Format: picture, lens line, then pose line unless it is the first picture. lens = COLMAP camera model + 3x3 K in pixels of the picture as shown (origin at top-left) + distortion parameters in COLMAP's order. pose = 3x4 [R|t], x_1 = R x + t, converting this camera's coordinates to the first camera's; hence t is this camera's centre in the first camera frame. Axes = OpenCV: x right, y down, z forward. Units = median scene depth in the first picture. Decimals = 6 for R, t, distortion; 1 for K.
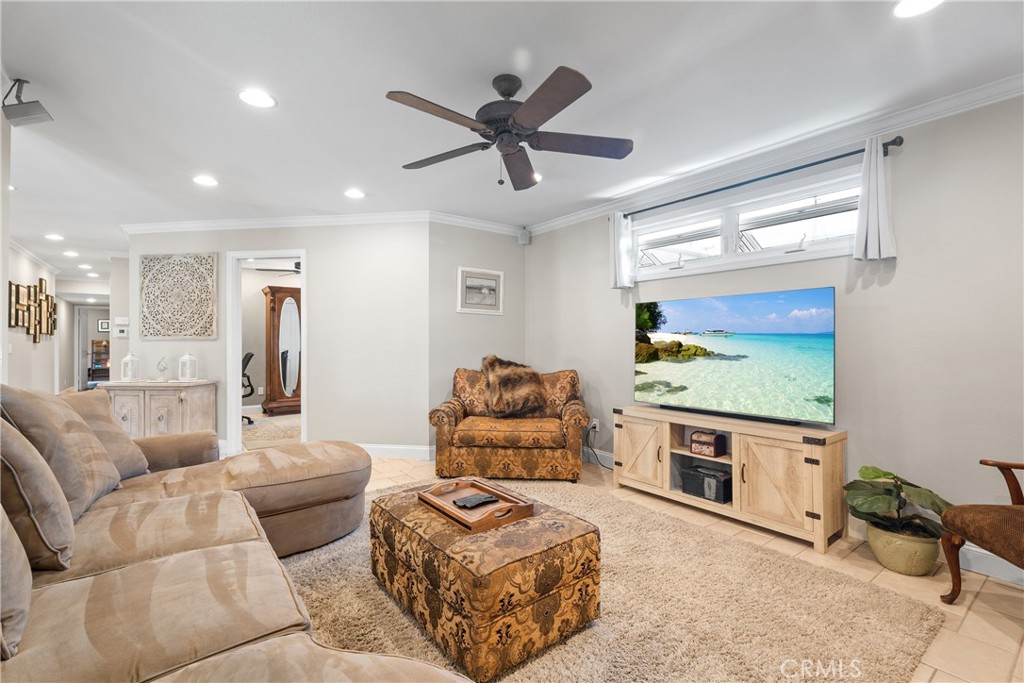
lens RADIAL K [[455.8, 0, 512.9], [0, 455.8, 343.9], [0, 0, 1]] dist [-0.000648, 0.000228]
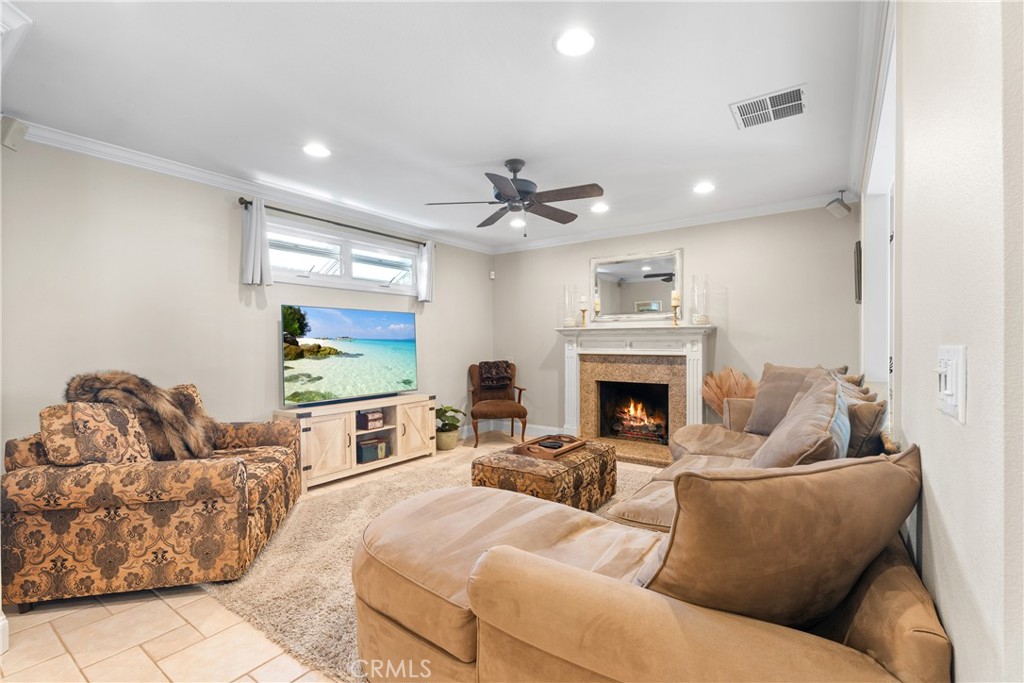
lens RADIAL K [[455.8, 0, 512.9], [0, 455.8, 343.9], [0, 0, 1]] dist [-0.000648, 0.000228]
pose [[-0.296997, 0.001187, 0.954878, -0.827623], [0.010745, 0.999940, 0.002099, -0.002459], [-0.954818, 0.010883, -0.296992, 0.853413]]
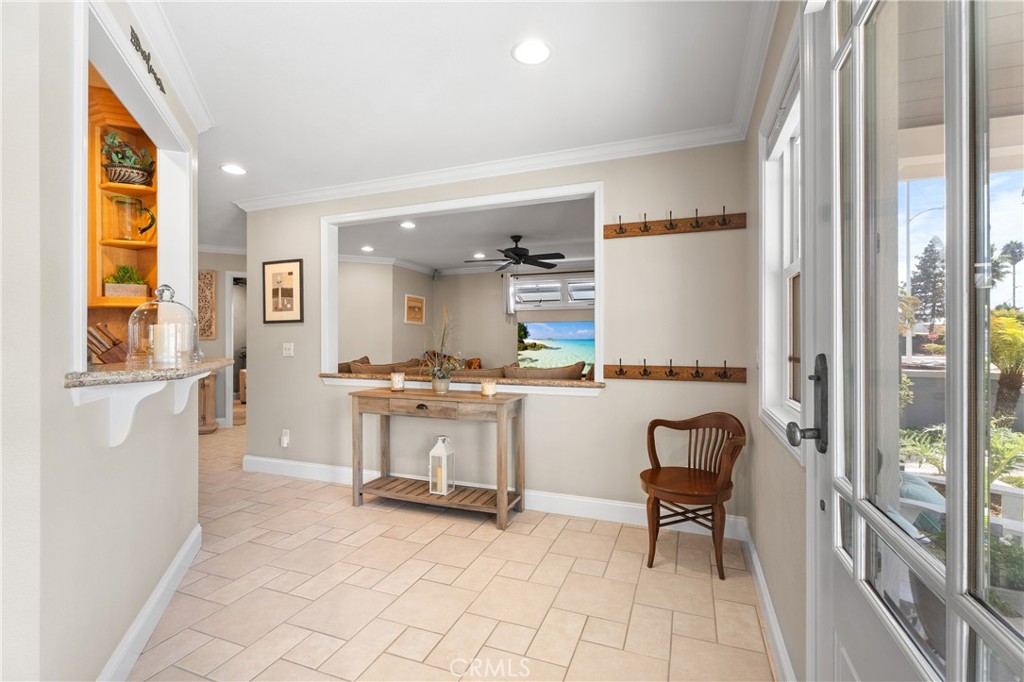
lens RADIAL K [[468.0, 0, 512.0], [0, 468.0, 341.0], [0, 0, 1]] dist [-0.000443, -0.000021]
pose [[0.848167, 0.004879, 0.529707, -0.820507], [0.000455, 0.999951, -0.009939, 0.008672], [-0.529729, 0.008671, 0.848123, -0.675621]]
